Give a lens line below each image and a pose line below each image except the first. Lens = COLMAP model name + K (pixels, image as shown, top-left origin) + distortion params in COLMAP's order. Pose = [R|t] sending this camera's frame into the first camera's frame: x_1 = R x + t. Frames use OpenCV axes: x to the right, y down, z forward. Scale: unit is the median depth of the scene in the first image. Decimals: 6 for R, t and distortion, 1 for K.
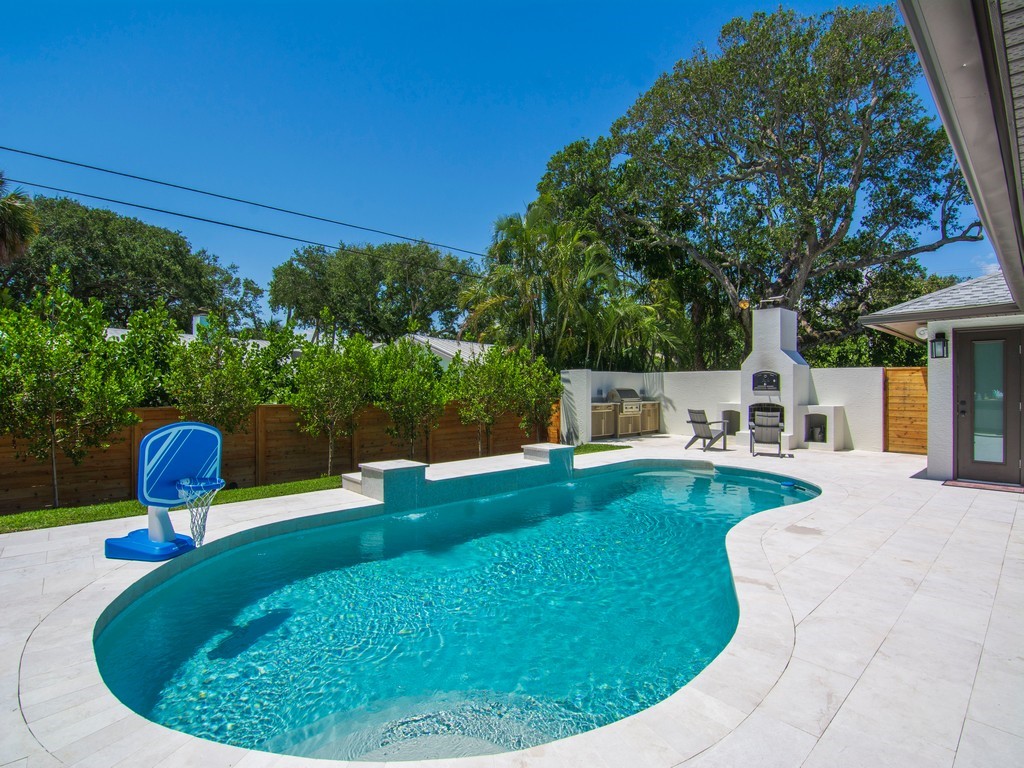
lens RADIAL K [[532.4, 0, 512.0], [0, 532.4, 384.0], [0, 0, 1]] dist [-0.002225, -0.000508]
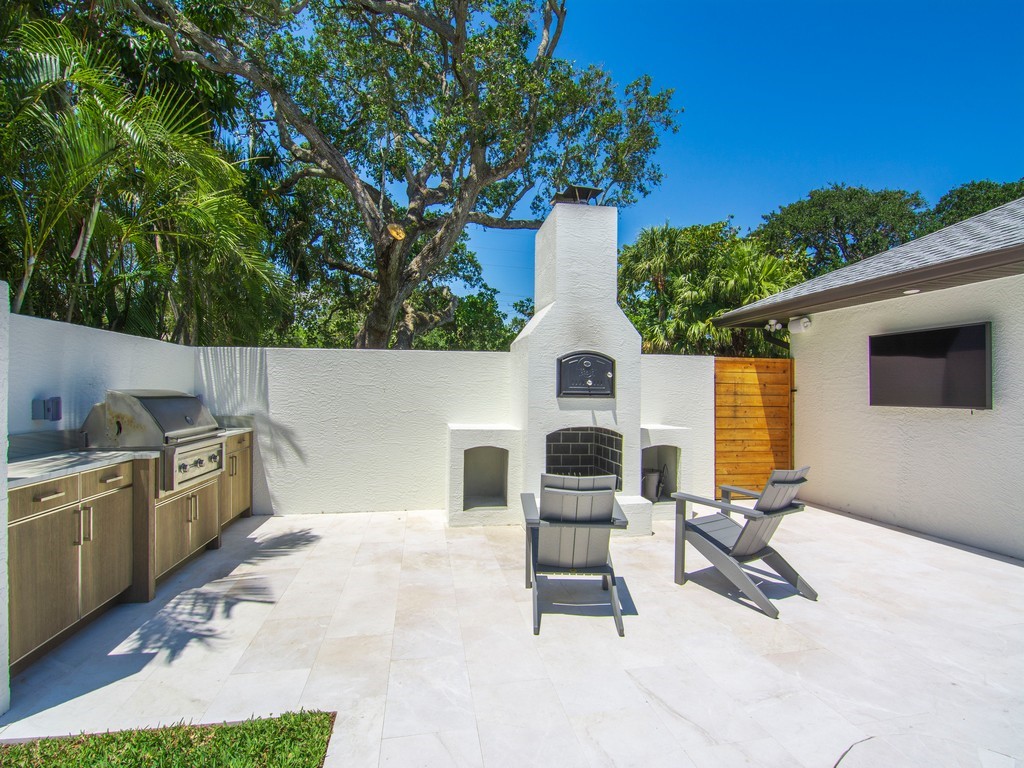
lens RADIAL K [[532.4, 0, 512.0], [0, 532.4, 384.0], [0, 0, 1]] dist [-0.002225, -0.000508]
pose [[0.538507, 0.021653, 0.842343, 0.080108], [0.002946, 0.999615, -0.027579, 0.011514], [-0.842616, 0.017333, 0.538236, 0.723562]]
